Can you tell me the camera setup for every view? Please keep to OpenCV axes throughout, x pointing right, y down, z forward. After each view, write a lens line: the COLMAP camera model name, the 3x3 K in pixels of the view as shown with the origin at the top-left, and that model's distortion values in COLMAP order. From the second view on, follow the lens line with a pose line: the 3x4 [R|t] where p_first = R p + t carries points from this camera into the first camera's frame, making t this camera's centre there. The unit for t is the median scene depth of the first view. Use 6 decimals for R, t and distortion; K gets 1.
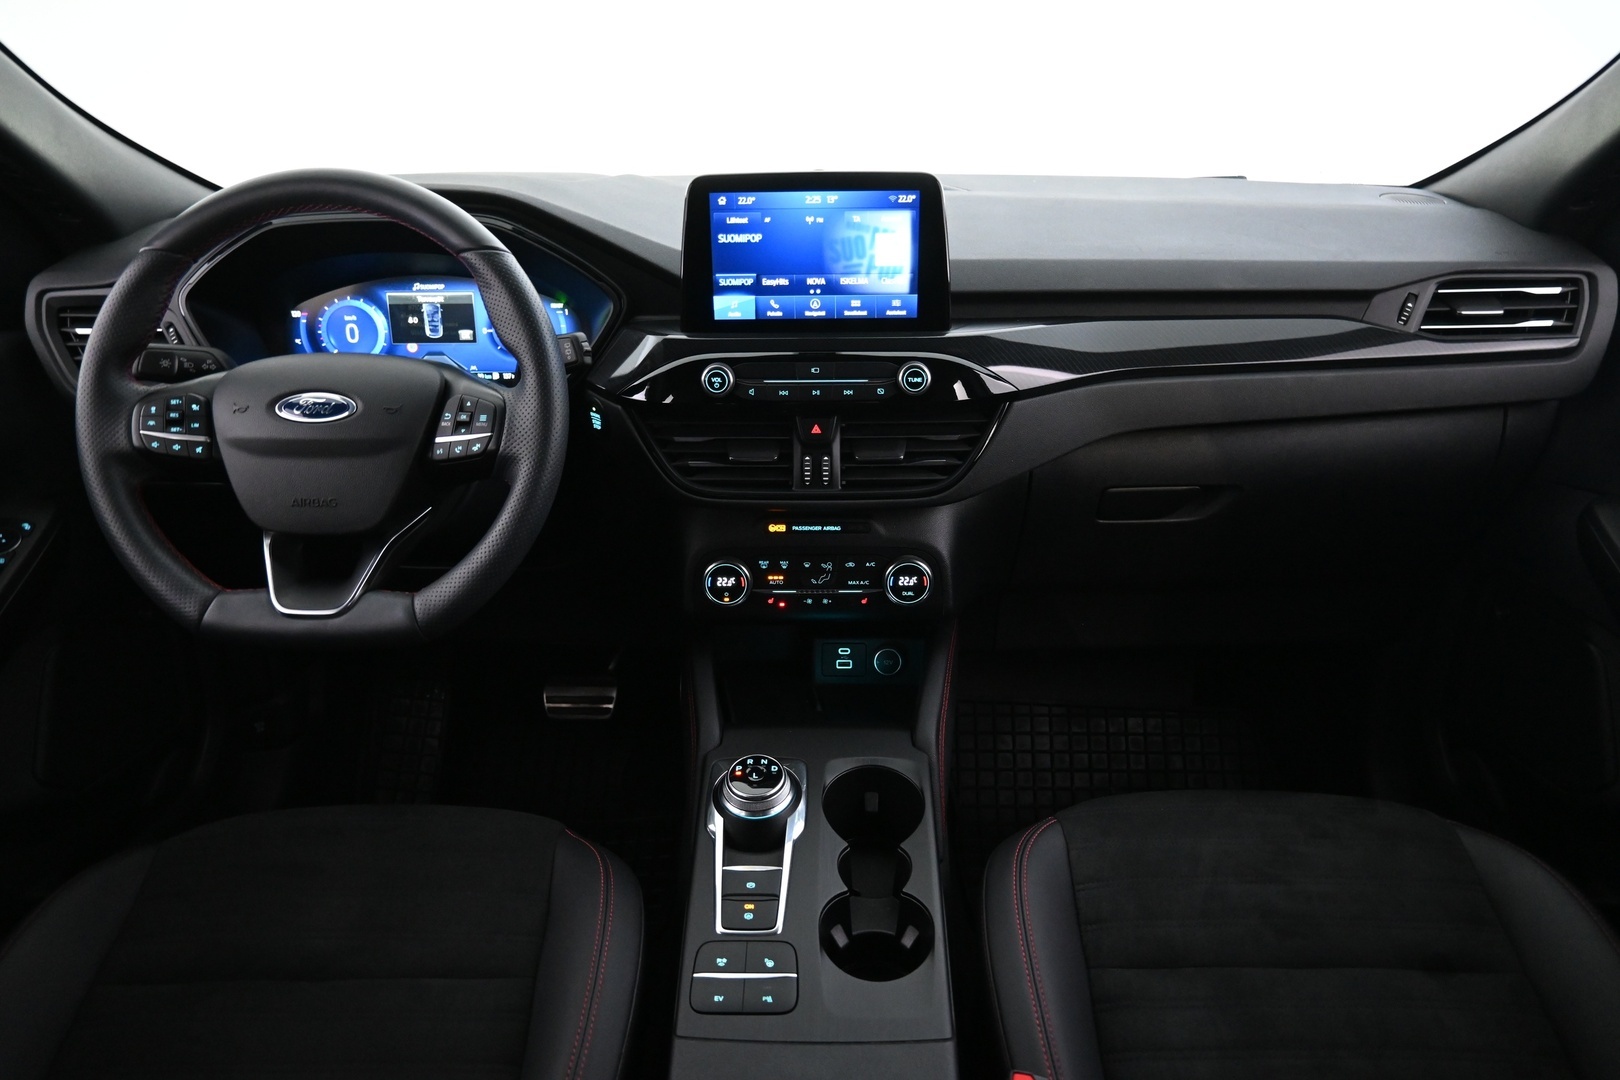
lens RADIAL K [[1111.0, 0, 810.0], [0, 1111.0, 540.0], [0, 0, 1]] dist [-0.000729, 0.001479]
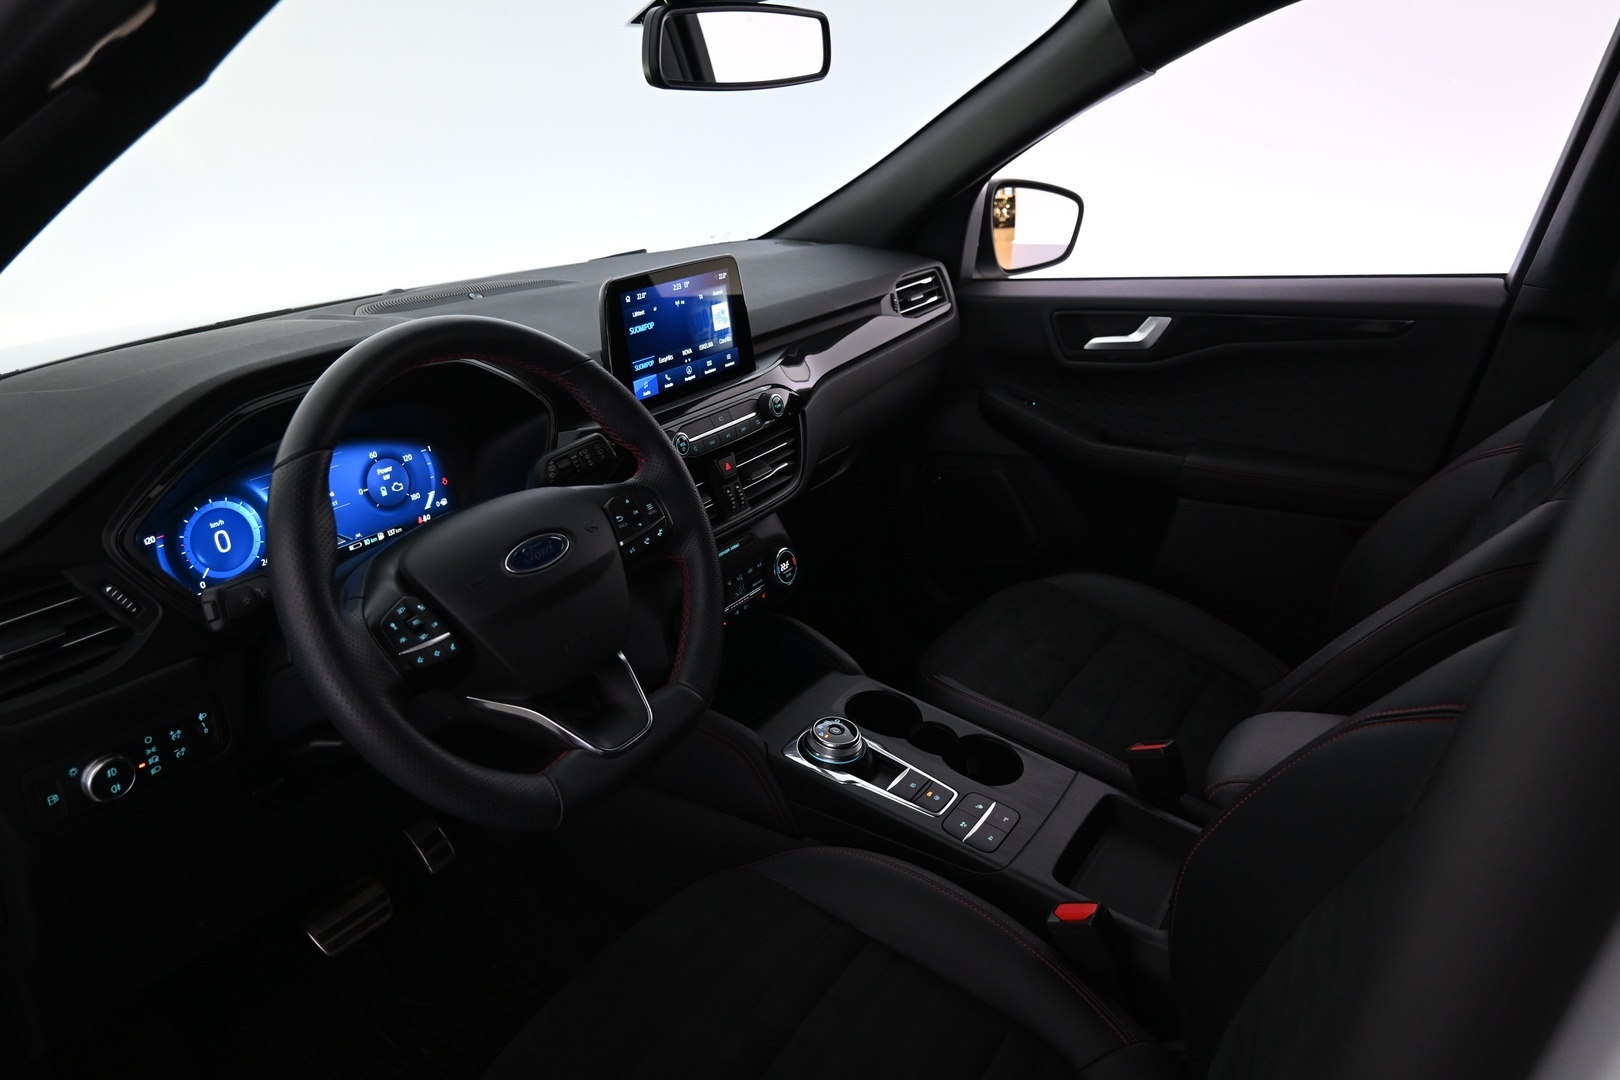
lens RADIAL K [[1138.7, 0, 810.0], [0, 1138.7, 540.0], [0, 0, 1]] dist [0.002758, 0.000263]
pose [[0.527667, -0.317637, 0.787829, -0.963364], [0.385351, 0.916042, 0.111232, -0.130803], [-0.757016, 0.244897, 0.605766, 0.194177]]
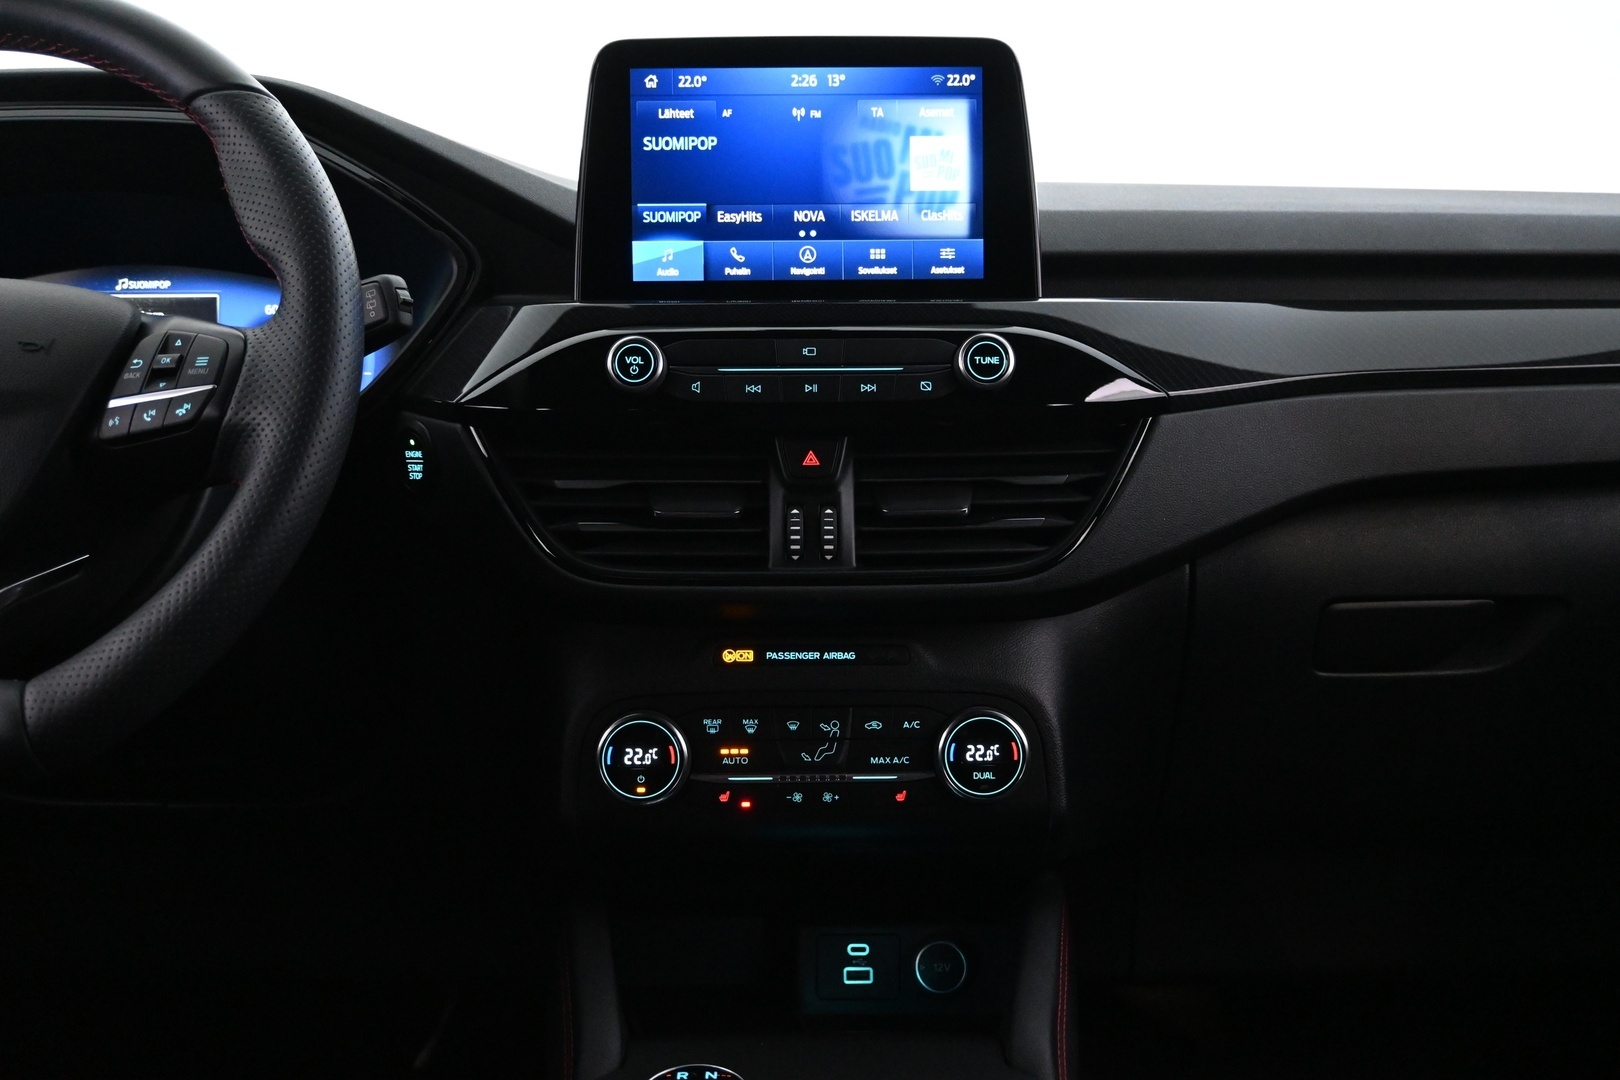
lens RADIAL K [[1692.9, 0, 810.0], [0, 1692.9, 540.0], [0, 0, 1]] dist [-0.005960, -0.010145]
pose [[0.999599, 0.001495, 0.028280, -0.018898], [0.007539, 0.948518, -0.316633, 0.208286], [-0.027297, 0.316720, 0.948126, 0.210654]]
